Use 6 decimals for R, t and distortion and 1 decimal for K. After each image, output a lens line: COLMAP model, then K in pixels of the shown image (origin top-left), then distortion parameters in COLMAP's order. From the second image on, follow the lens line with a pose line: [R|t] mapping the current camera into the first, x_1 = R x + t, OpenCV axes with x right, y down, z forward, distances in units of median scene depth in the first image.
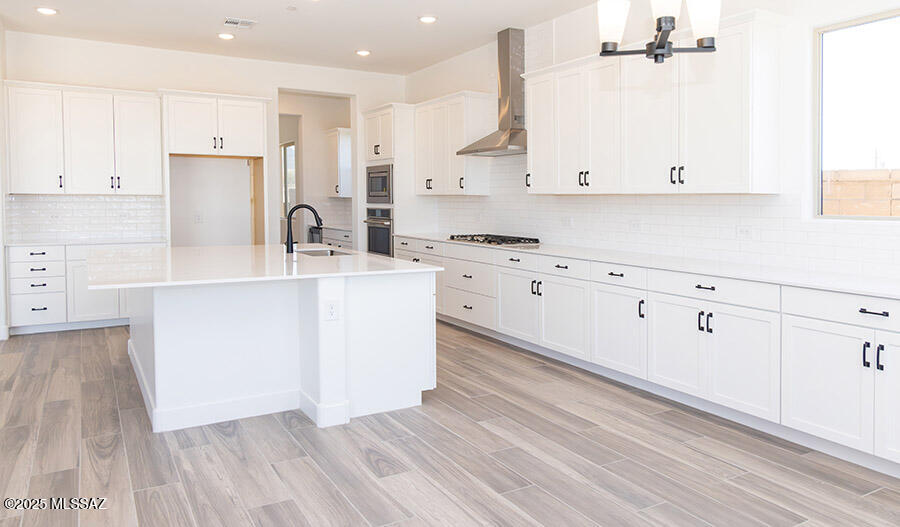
lens RADIAL K [[632.9, 0, 490.9], [0, 632.9, 266.7], [0, 0, 1]] dist [0.013896, -0.006903]
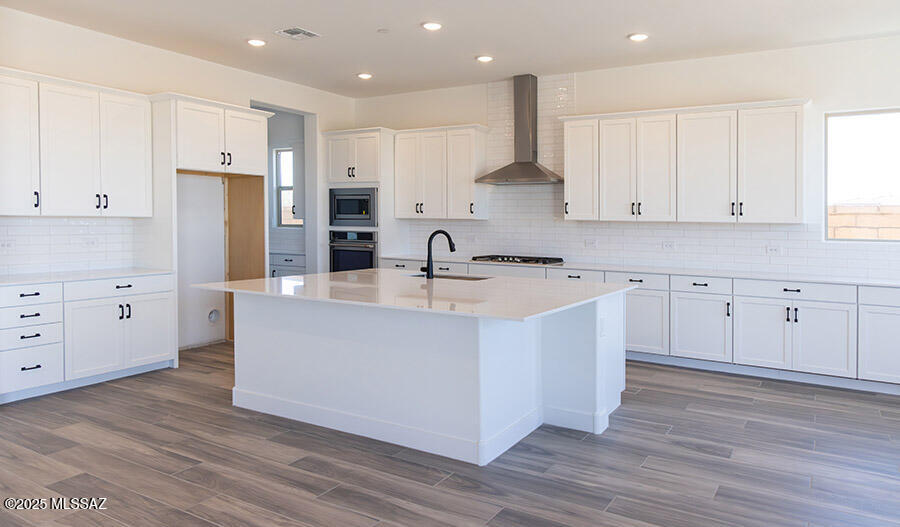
lens RADIAL K [[632.9, 0, 454.1], [0, 632.9, 258.2], [0, 0, 1]] dist [0.013896, -0.006903]
pose [[0.870810, -0.023739, 0.491045, -0.908422], [0.043520, 0.998635, -0.028899, -0.027420], [-0.489689, 0.046535, 0.870655, 0.132641]]
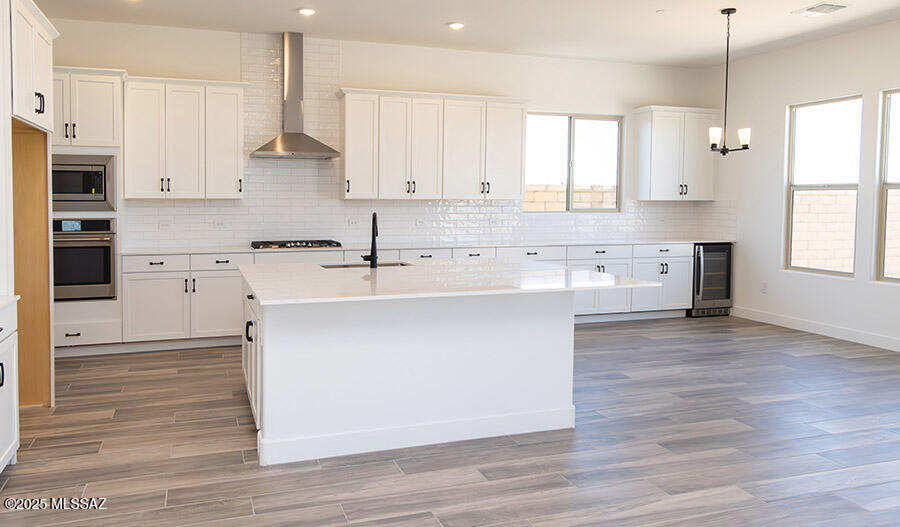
lens RADIAL K [[699.9, 0, 480.3], [0, 699.9, 254.2], [0, 0, 1]] dist [0.009562, 0.000573]
pose [[0.135929, -0.081609, 0.987352, -1.457553], [0.104984, 0.992177, 0.067555, -0.103485], [-0.985140, 0.094474, 0.143433, 0.821782]]
